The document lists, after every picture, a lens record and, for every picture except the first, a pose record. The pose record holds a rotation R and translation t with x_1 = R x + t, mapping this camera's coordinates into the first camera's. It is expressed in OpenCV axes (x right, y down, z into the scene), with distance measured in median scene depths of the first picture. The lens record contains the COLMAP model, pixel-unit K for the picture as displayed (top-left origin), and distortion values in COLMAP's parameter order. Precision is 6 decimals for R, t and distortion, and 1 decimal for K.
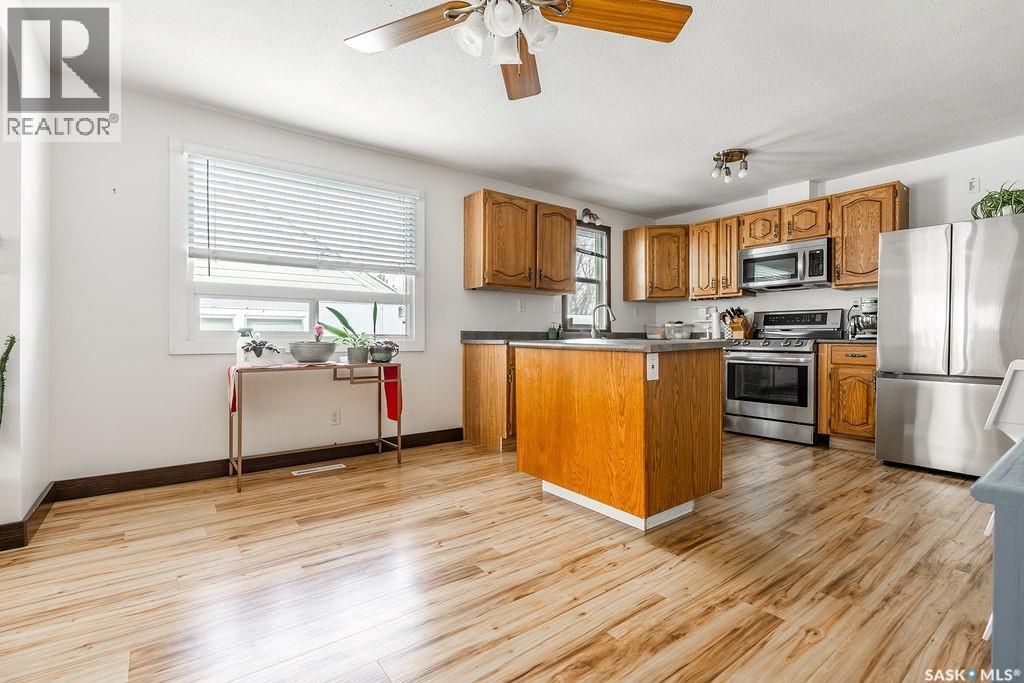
lens RADIAL K [[455.2, 0, 519.7], [0, 455.2, 340.9], [0, 0, 1]] dist [-0.007739, -0.000979]
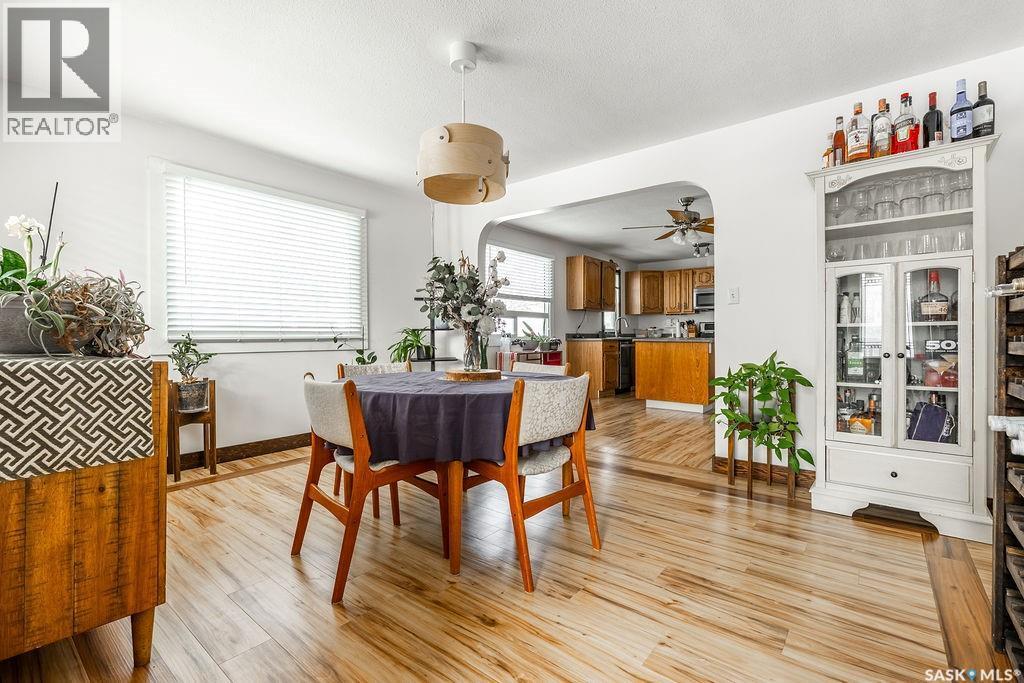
lens RADIAL K [[455.2, 0, 522.6], [0, 455.2, 338.4], [0, 0, 1]] dist [-0.007739, -0.000979]
pose [[0.964758, -0.004335, 0.263103, -0.768237], [0.005390, 0.999980, -0.003289, 0.001954], [-0.263083, 0.004591, 0.964762, -0.663971]]
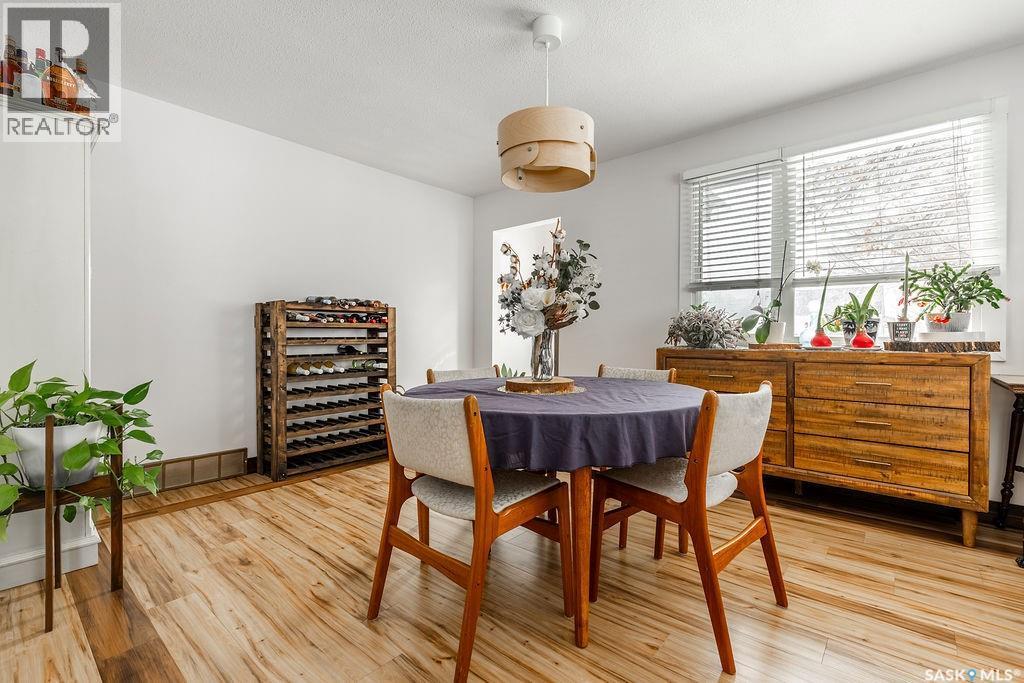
lens RADIAL K [[455.2, 0, 505.0], [0, 455.2, 342.4], [0, 0, 1]] dist [-0.007739, -0.000979]
pose [[-0.979801, 0.001063, -0.199970, -0.533835], [-0.002679, 0.999826, 0.018444, -0.007232], [0.199955, 0.018608, -0.979628, 0.431739]]
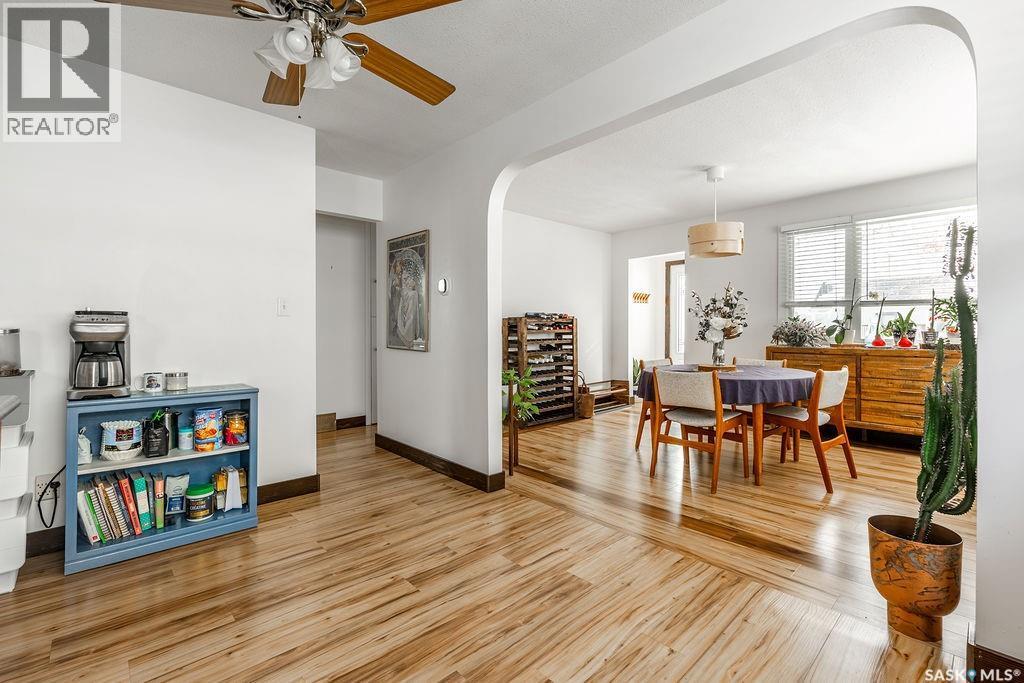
lens RADIAL K [[455.2, 0, 517.5], [0, 455.2, 332.5], [0, 0, 1]] dist [-0.007739, -0.000979]
pose [[-0.993247, 0.004337, -0.115939, -0.146389], [0.002560, 0.999877, 0.015470, -0.041293], [0.115992, 0.015069, -0.993136, 0.840106]]
